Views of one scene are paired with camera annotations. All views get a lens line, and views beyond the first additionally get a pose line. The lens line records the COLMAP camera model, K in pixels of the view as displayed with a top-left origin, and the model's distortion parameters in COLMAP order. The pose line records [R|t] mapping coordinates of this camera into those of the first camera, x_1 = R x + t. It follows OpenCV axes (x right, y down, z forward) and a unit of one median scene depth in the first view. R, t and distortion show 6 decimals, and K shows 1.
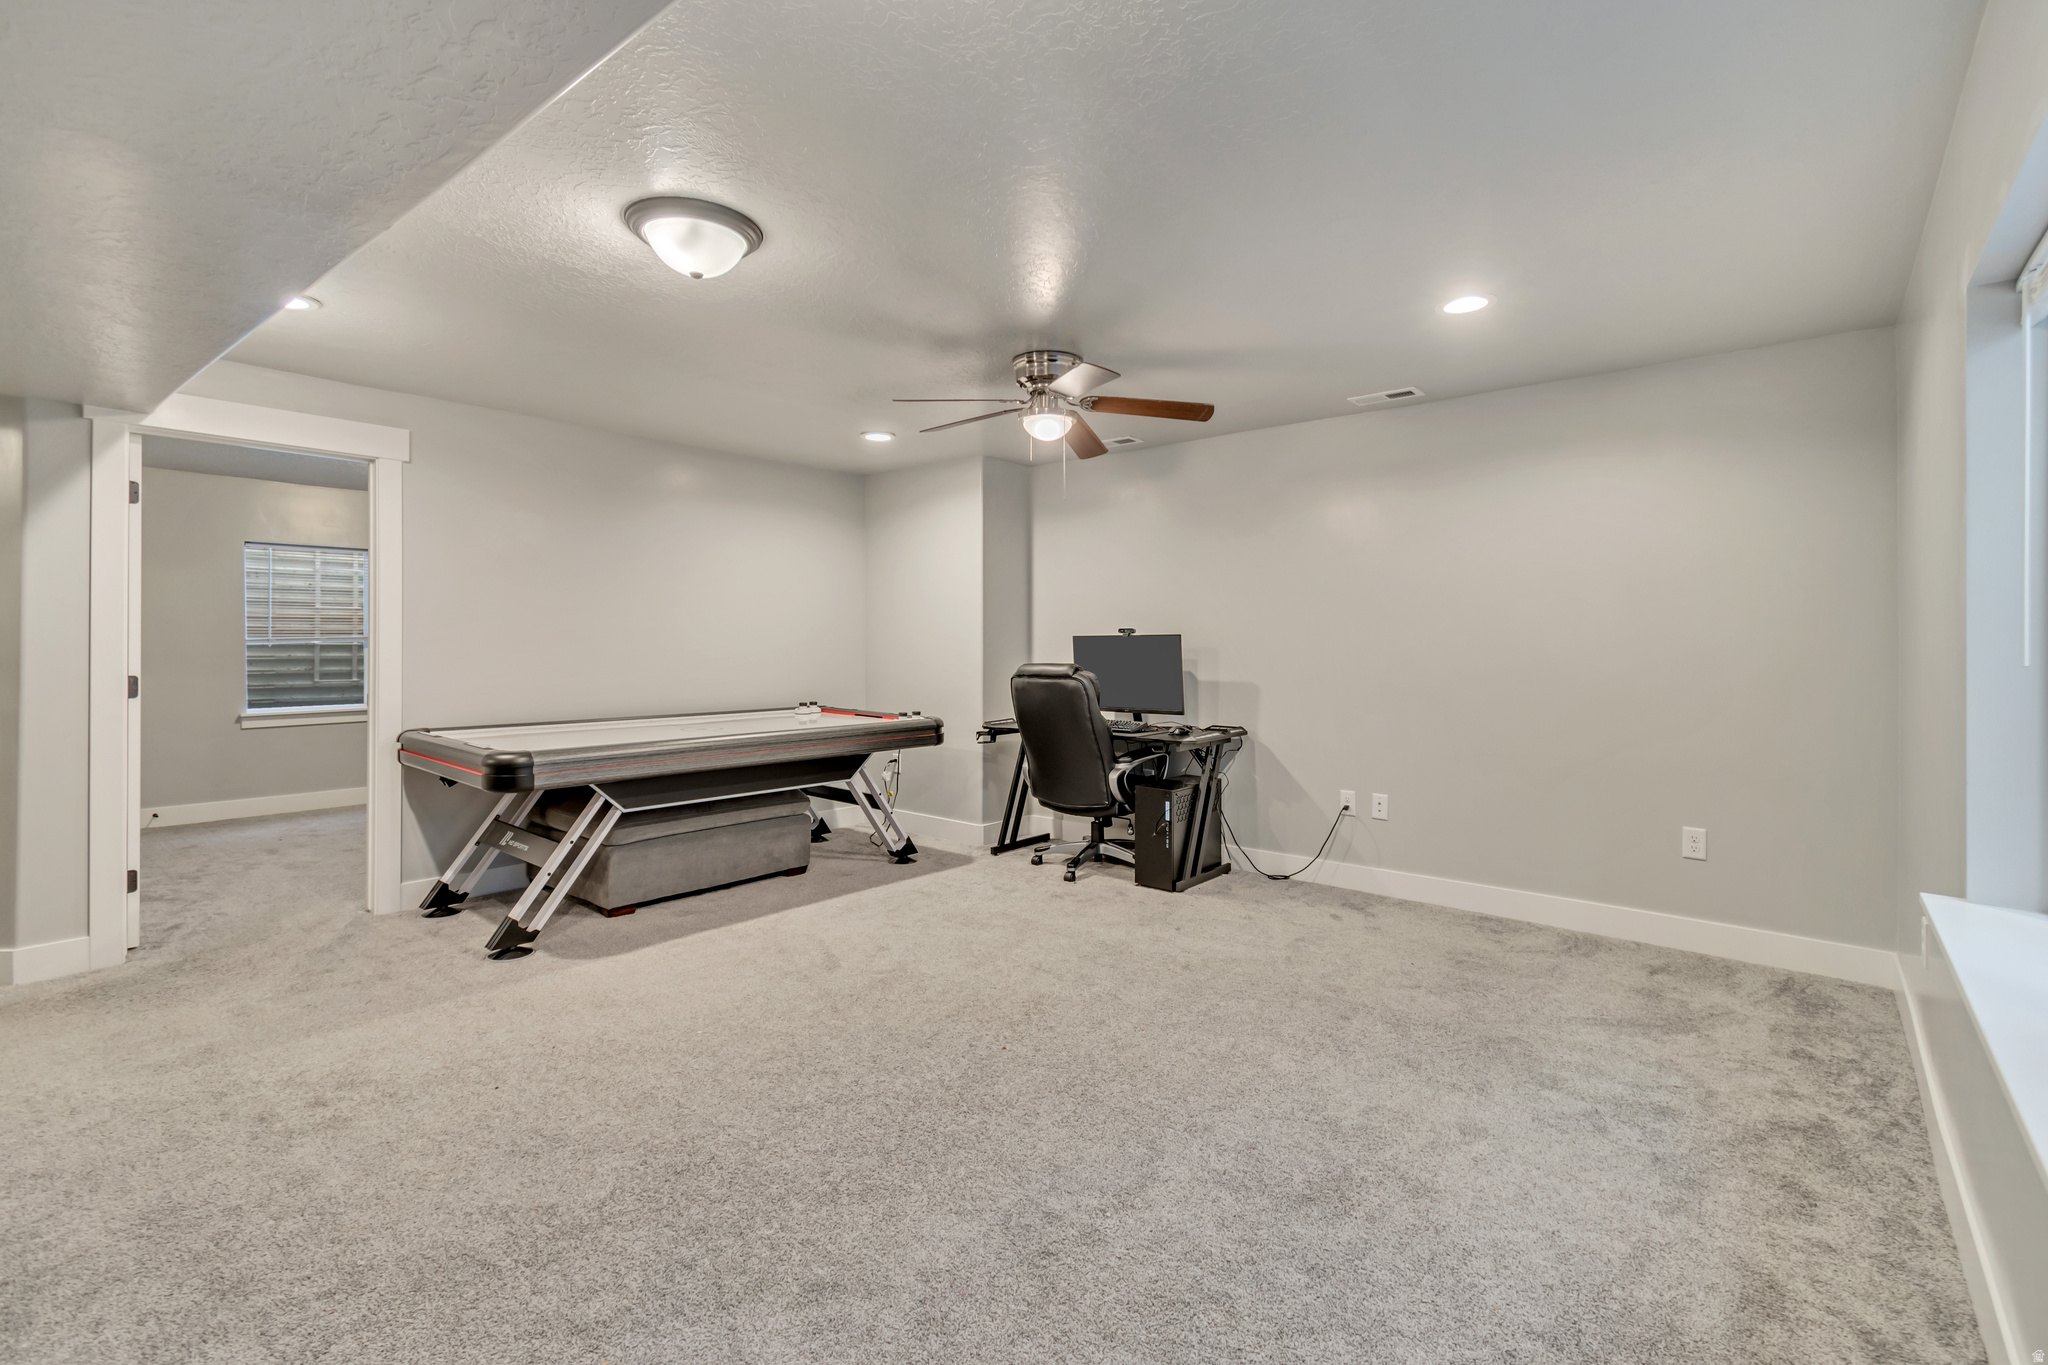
lens RADIAL K [[920.3, 0, 1029.0], [0, 920.3, 665.1], [0, 0, 1]] dist [0.008808, -0.000542]
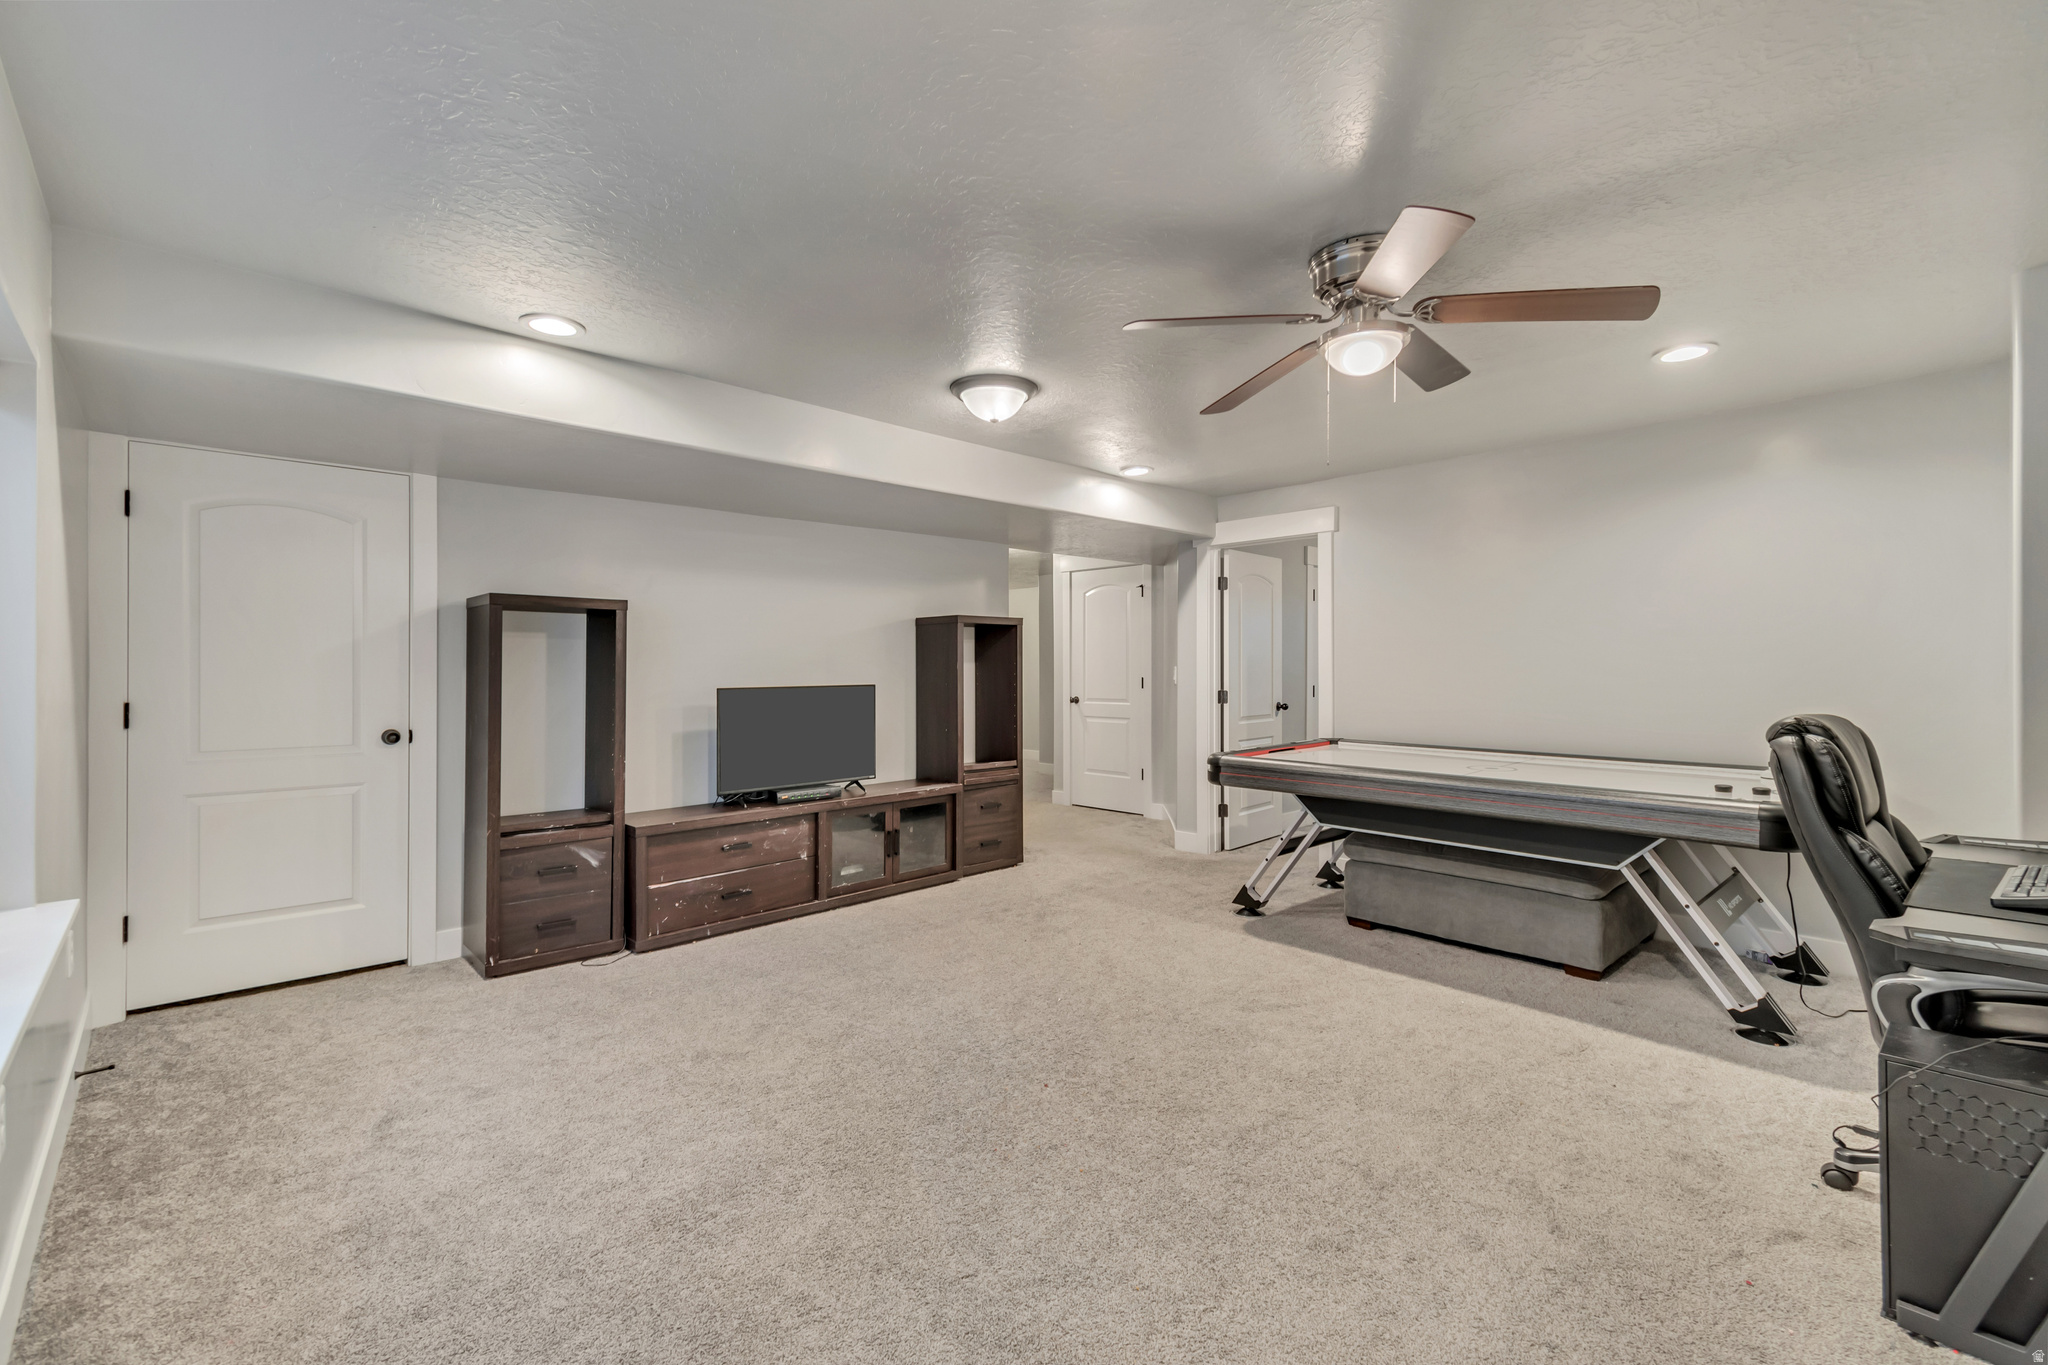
lens RADIAL K [[891.0, 0, 1039.4], [0, 891.0, 663.1], [0, 0, 1]] dist [0.013309, -0.000293]
pose [[-0.125819, -0.014130, -0.991953, 0.701419], [-0.026212, 0.999597, -0.010914, -0.012605], [0.991707, 0.024628, -0.126139, 0.852047]]
